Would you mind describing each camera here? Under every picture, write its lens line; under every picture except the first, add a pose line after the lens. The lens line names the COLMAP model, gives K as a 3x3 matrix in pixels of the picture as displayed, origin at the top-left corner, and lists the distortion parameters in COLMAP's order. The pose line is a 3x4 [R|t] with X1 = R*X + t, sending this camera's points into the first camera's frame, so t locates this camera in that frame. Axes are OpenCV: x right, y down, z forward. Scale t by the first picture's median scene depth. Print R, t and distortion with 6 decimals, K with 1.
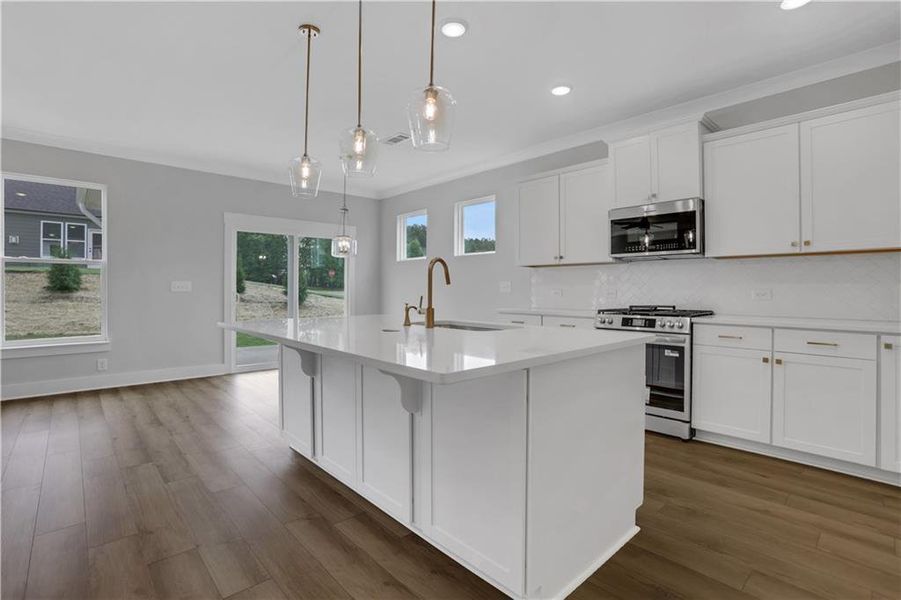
lens RADIAL K [[429.2, 0, 445.5], [0, 429.2, 293.1], [0, 0, 1]] dist [-0.060927, 0.022195]
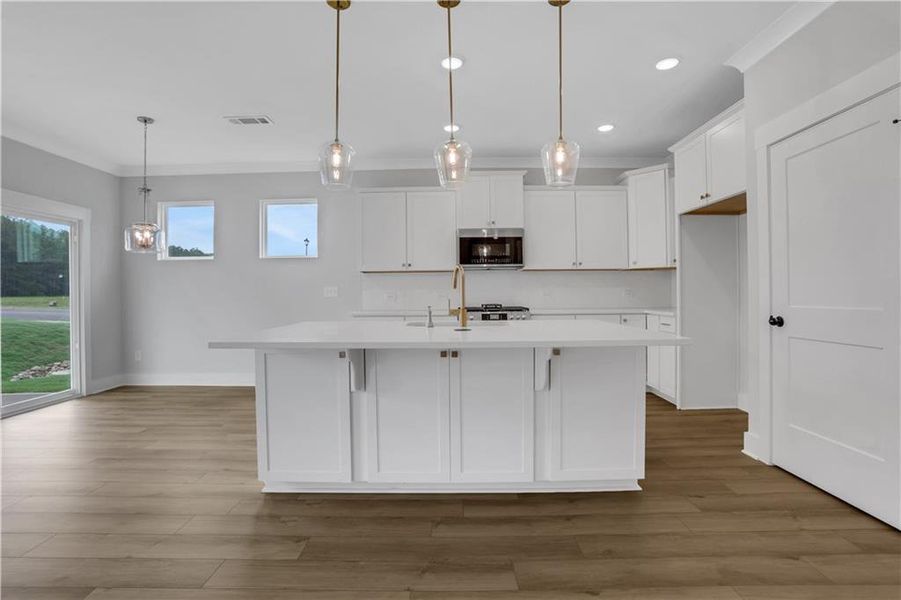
lens RADIAL K [[429.2, 0, 445.5], [0, 429.2, 293.1], [0, 0, 1]] dist [-0.060927, 0.022195]
pose [[0.680037, -0.009391, 0.733118, -0.461957], [0.017141, 0.999848, -0.003092, -0.002646], [-0.732978, 0.014670, 0.680095, 0.132378]]
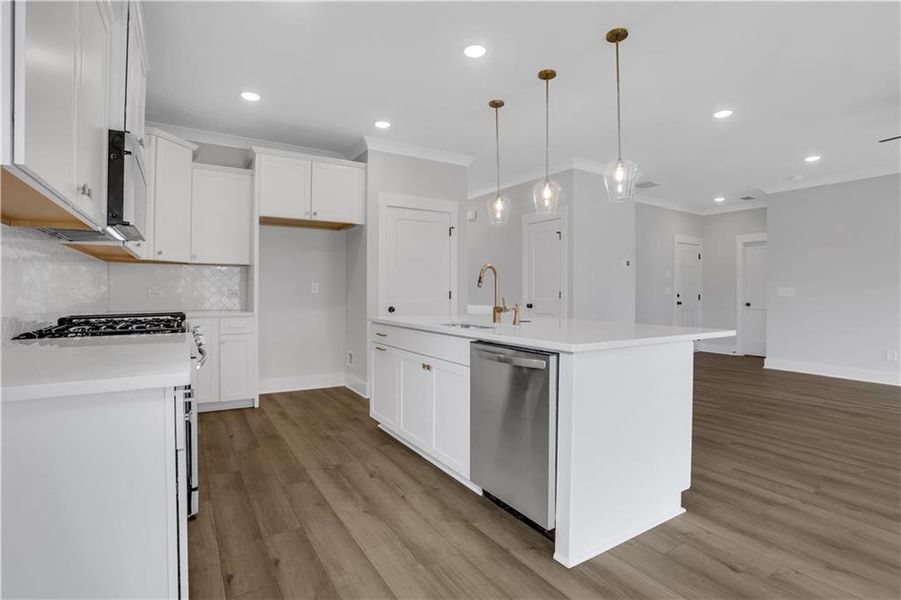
lens RADIAL K [[435.1, 0, 450.3], [0, 435.1, 291.7], [0, 0, 1]] dist [-0.065655, 0.022529]
pose [[-0.985343, -0.007473, 0.170424, -0.061038], [-0.006297, 0.999952, 0.007439, -0.008316], [-0.170471, 0.006257, -0.985343, 1.155693]]
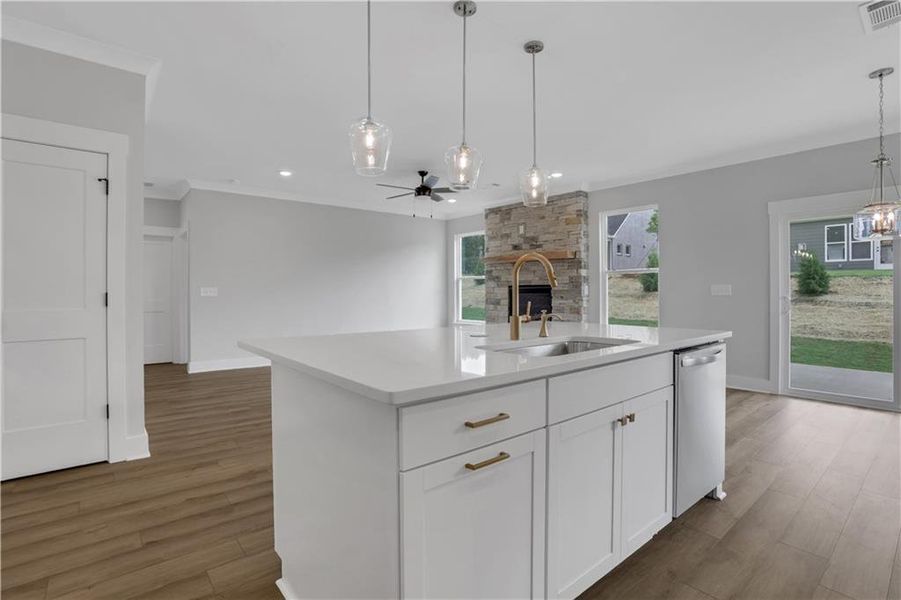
lens RADIAL K [[429.2, 0, 445.5], [0, 429.2, 293.1], [0, 0, 1]] dist [-0.060927, 0.022195]
pose [[-0.050440, -0.001505, -0.998726, 0.413097], [-0.006406, 0.999979, -0.001183, -0.003873], [0.998707, 0.006338, -0.050448, 0.464691]]
